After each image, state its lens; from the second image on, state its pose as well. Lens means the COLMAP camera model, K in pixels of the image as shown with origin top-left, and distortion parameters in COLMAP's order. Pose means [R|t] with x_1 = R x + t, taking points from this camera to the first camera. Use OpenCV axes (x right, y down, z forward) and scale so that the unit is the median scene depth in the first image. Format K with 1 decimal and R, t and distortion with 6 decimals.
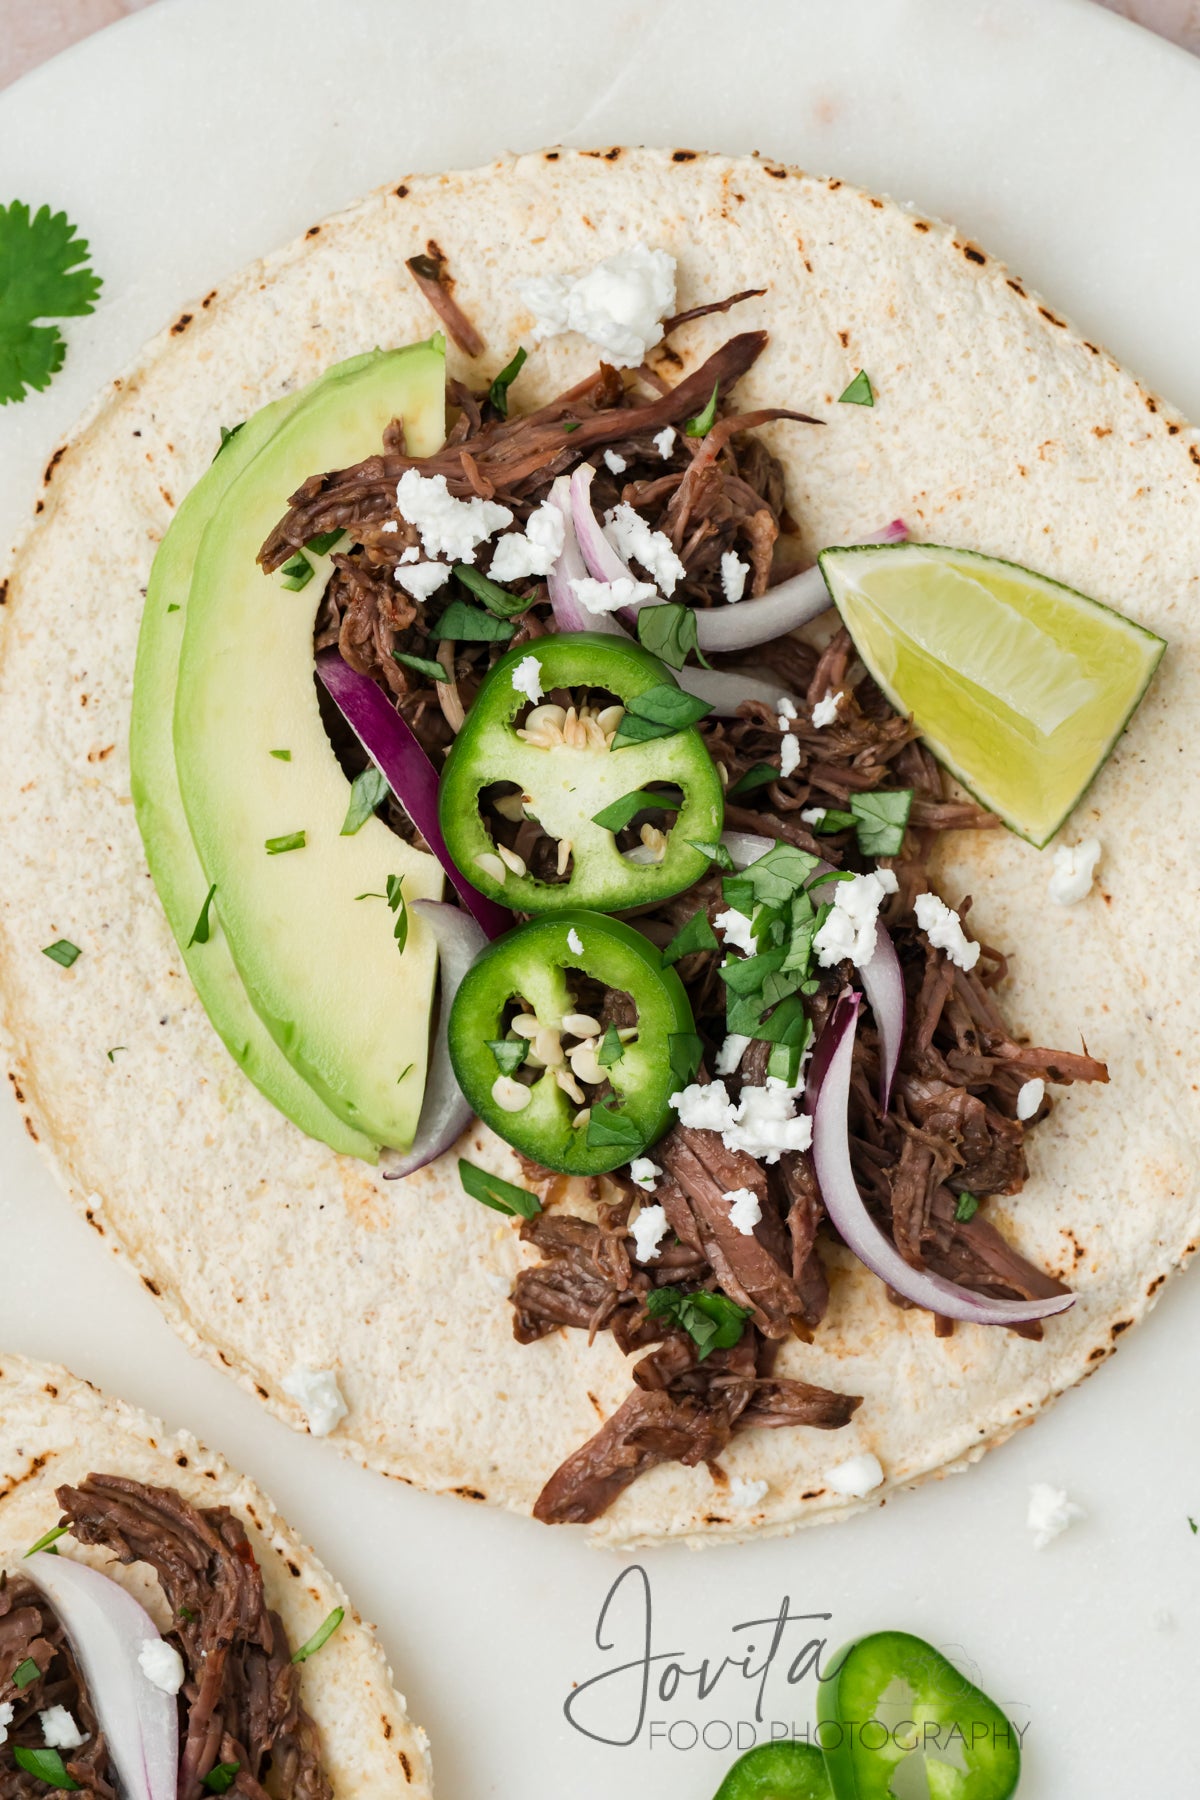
lens RADIAL K [[6872.2, 0, 600.0], [0, 6872.2, 900.0], [0, 0, 1]] dist [-0.020298, -0.011496]
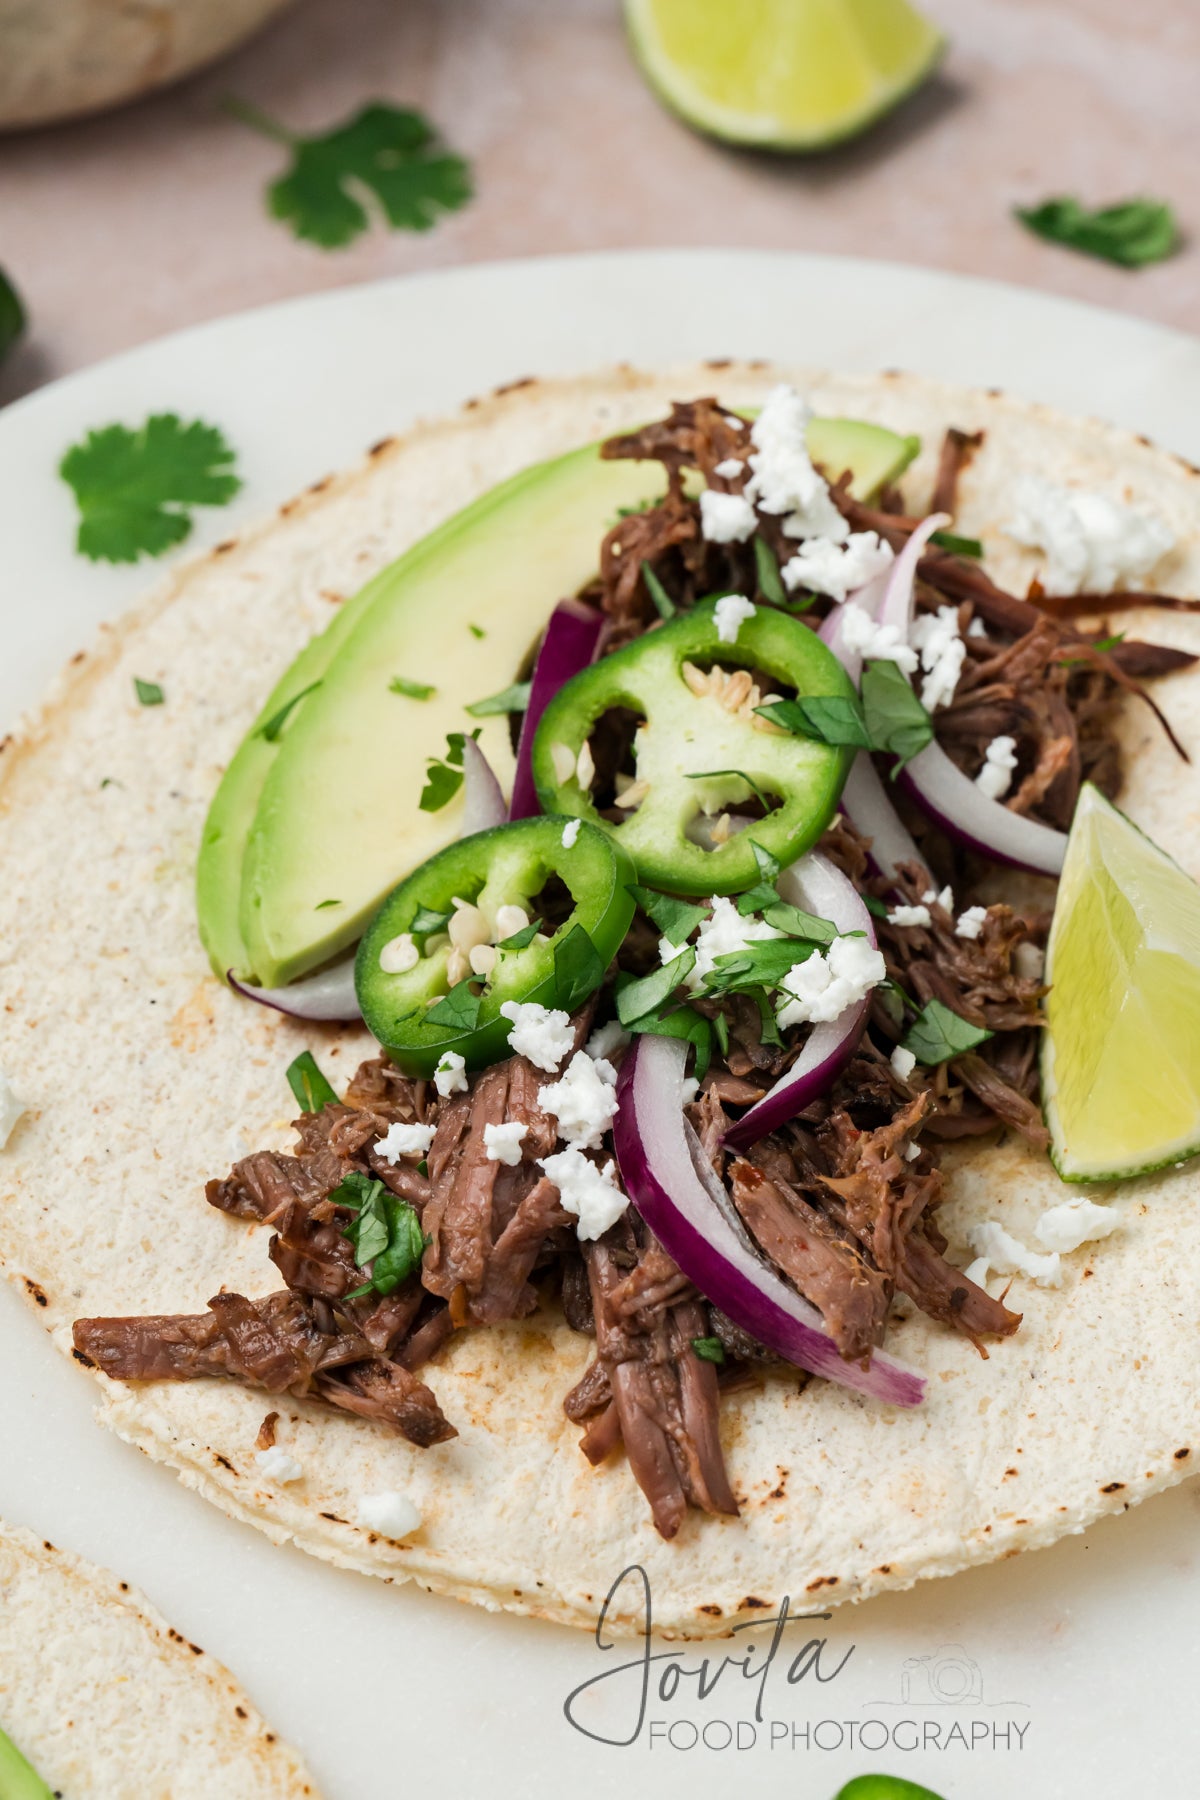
lens RADIAL K [[6872.2, 0, 600.0], [0, 6872.2, 900.0], [0, 0, 1]] dist [-0.020298, -0.011496]
pose [[0.736097, 0.502025, -0.454018, 0.384974], [-0.675277, 0.590739, -0.441620, 0.379745], [0.046502, 0.631663, 0.773847, 0.332830]]
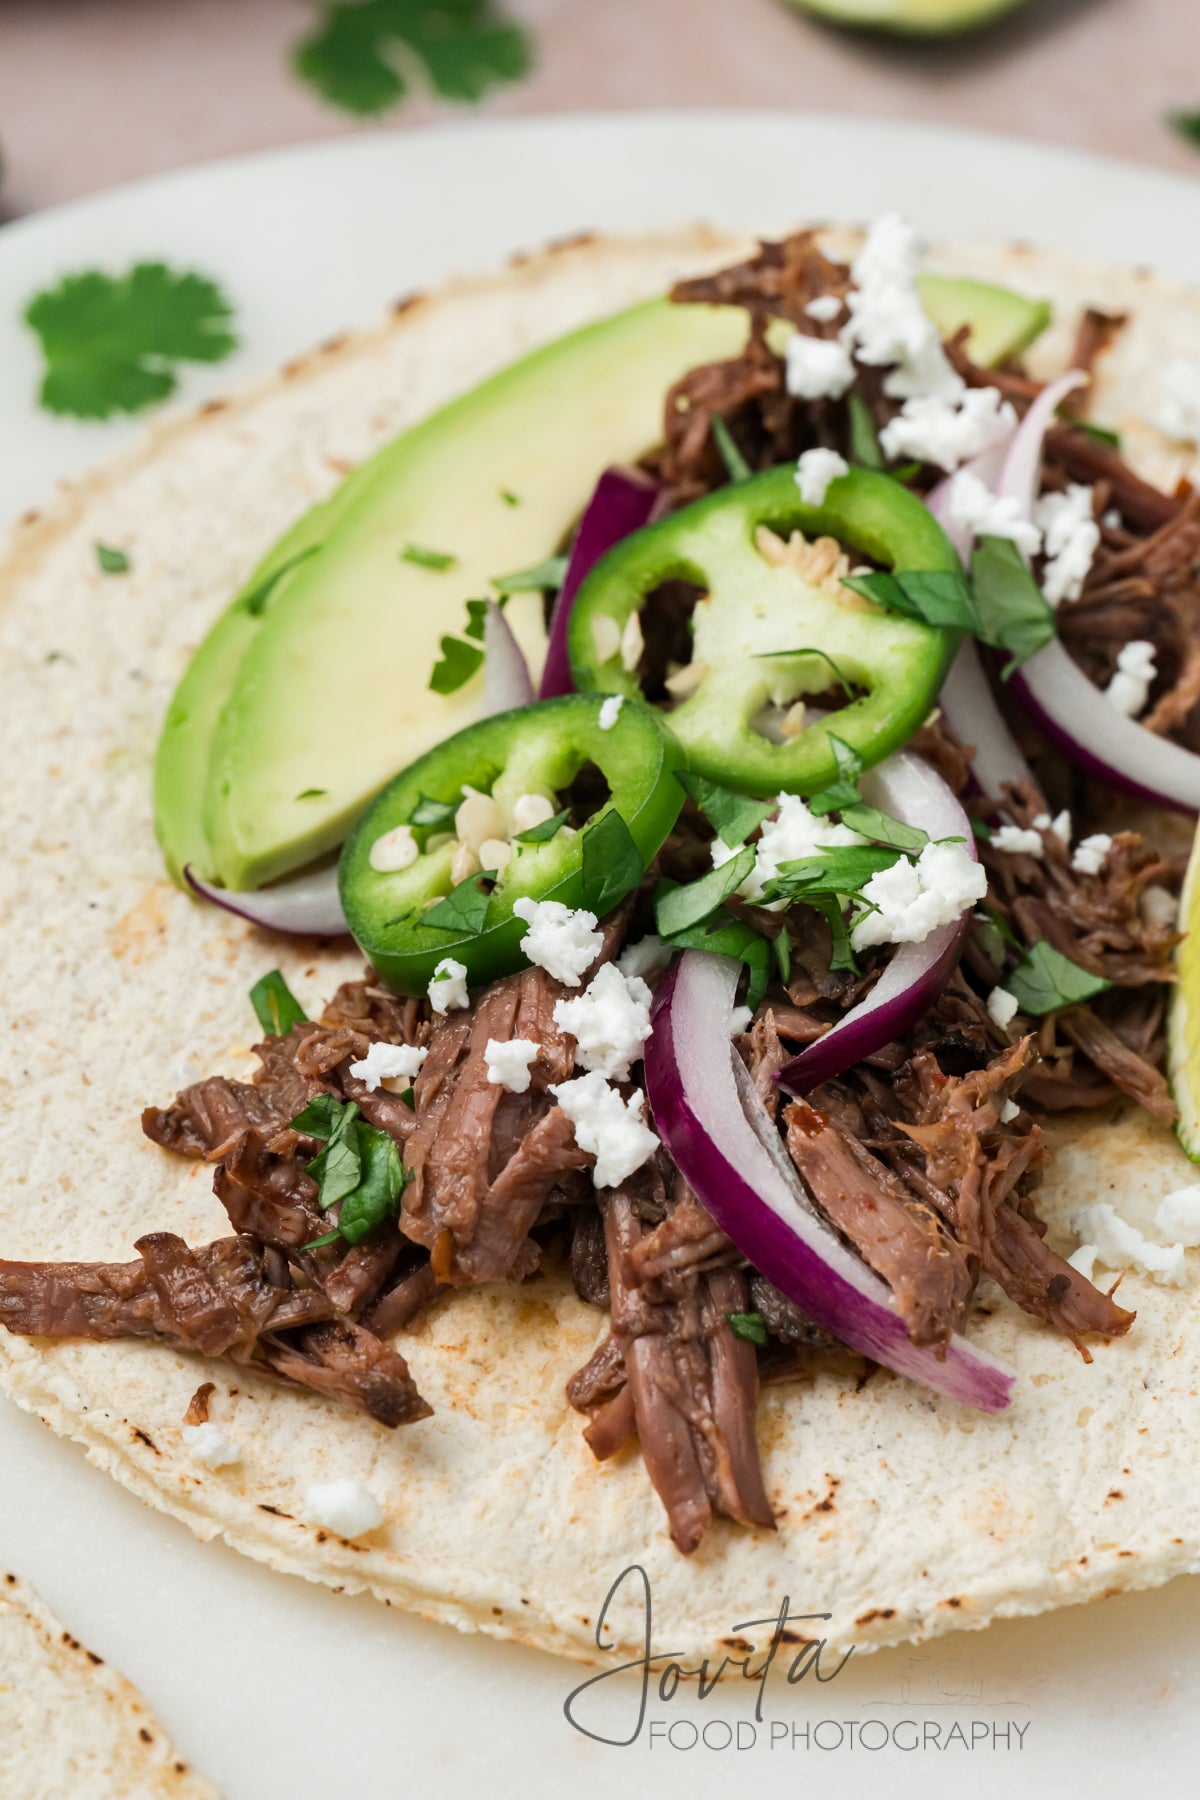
lens RADIAL K [[7083.6, 0, 600.0], [0, 7083.6, 900.0], [0, 0, 1]] dist [0.018172, -2.681579]
pose [[0.707464, 0.507587, -0.491782, 0.355117], [-0.706520, 0.525675, -0.473810, 0.353682], [0.018017, 0.682658, 0.730516, 0.471572]]
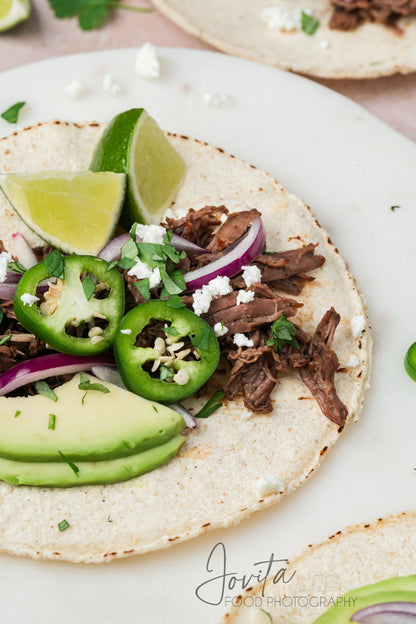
lens RADIAL K [[2382.4, 0, 208.0], [0, 2382.4, 312.0], [0, 0, 1]] dist [-0.020298, -0.011496]
pose [[0.292477, -0.754214, 0.587893, -0.499109], [0.954047, 0.272058, -0.125612, 0.140836], [-0.065202, 0.597617, 0.799126, 0.289173]]
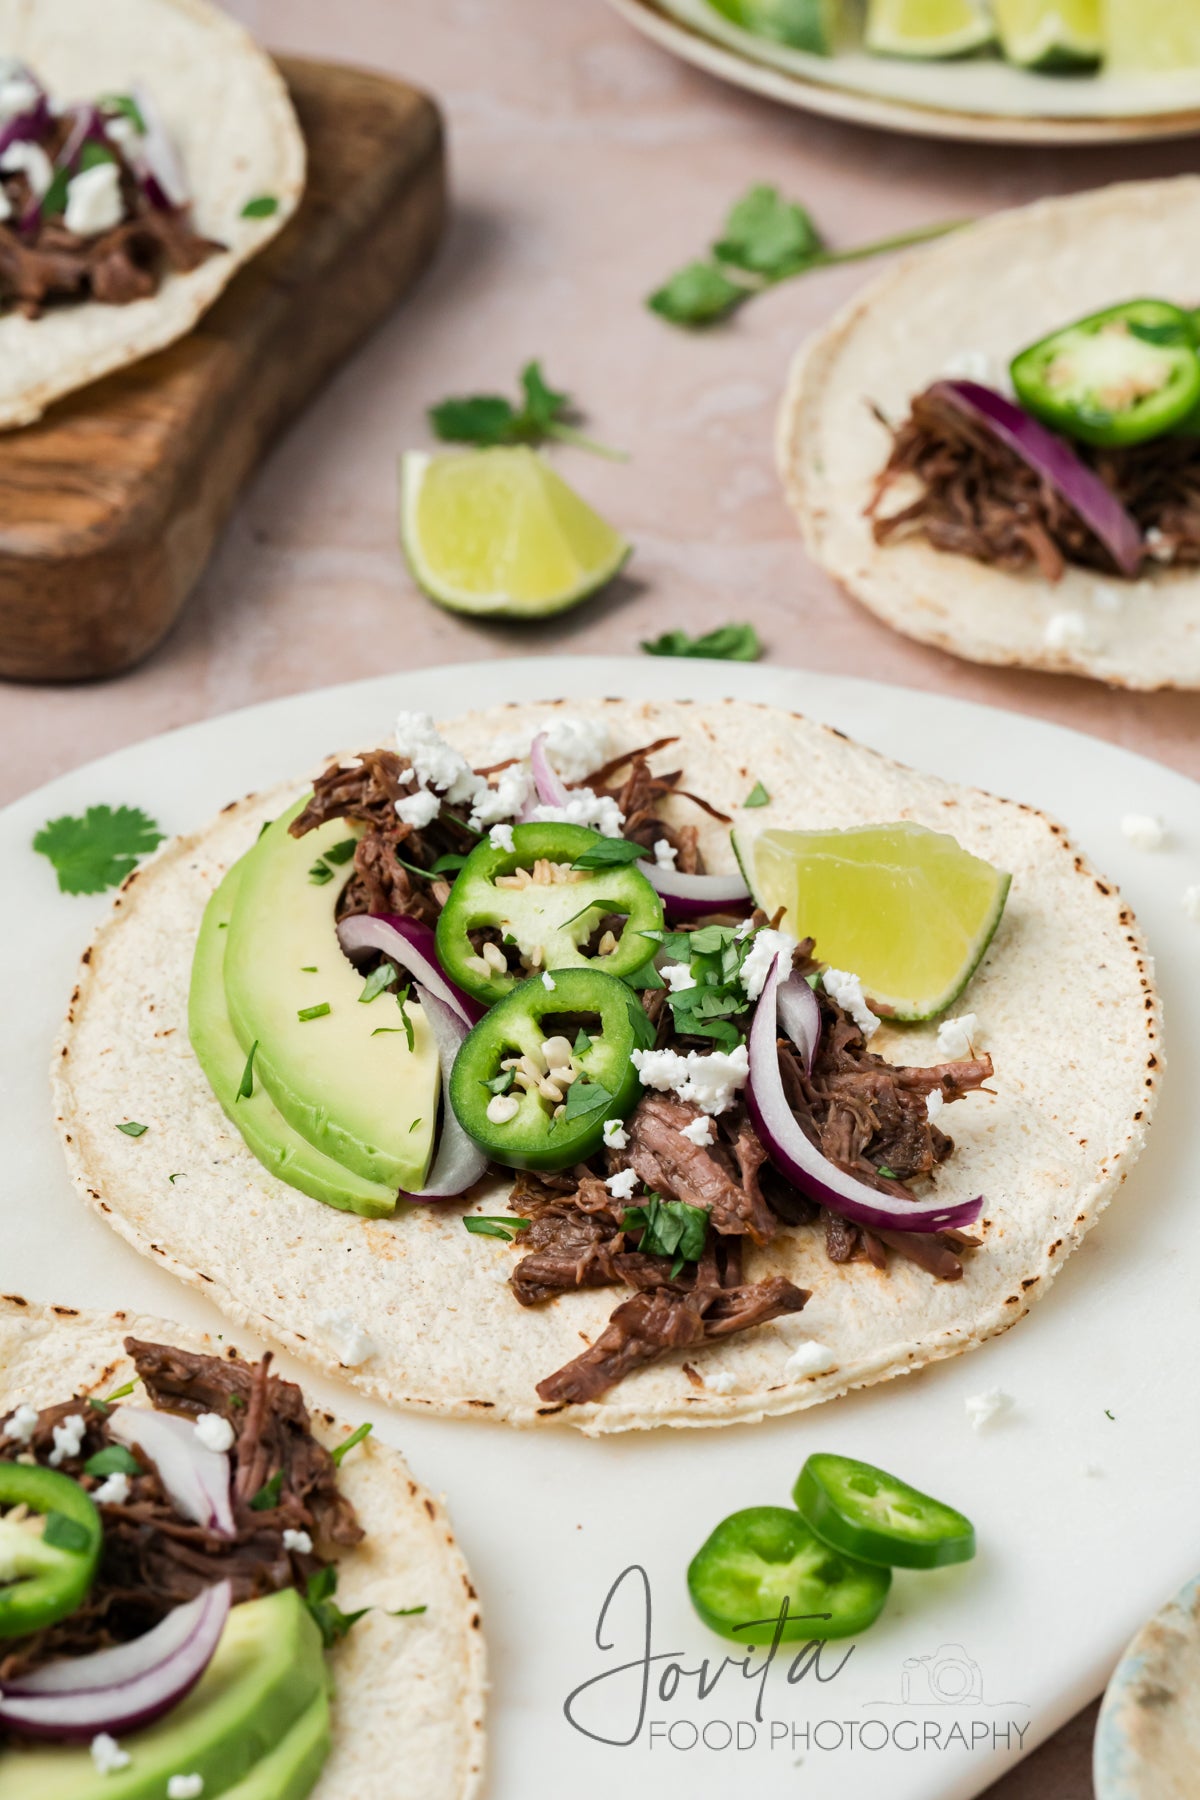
lens RADIAL K [[6872.2, 0, 600.0], [0, 6872.2, 900.0], [0, 0, 1]] dist [-0.020298, -0.011496]
pose [[0.998438, -0.054177, 0.013637, -0.010157], [0.044769, 0.629891, -0.775392, 0.933740], [0.033419, 0.774792, 0.631333, 0.205531]]
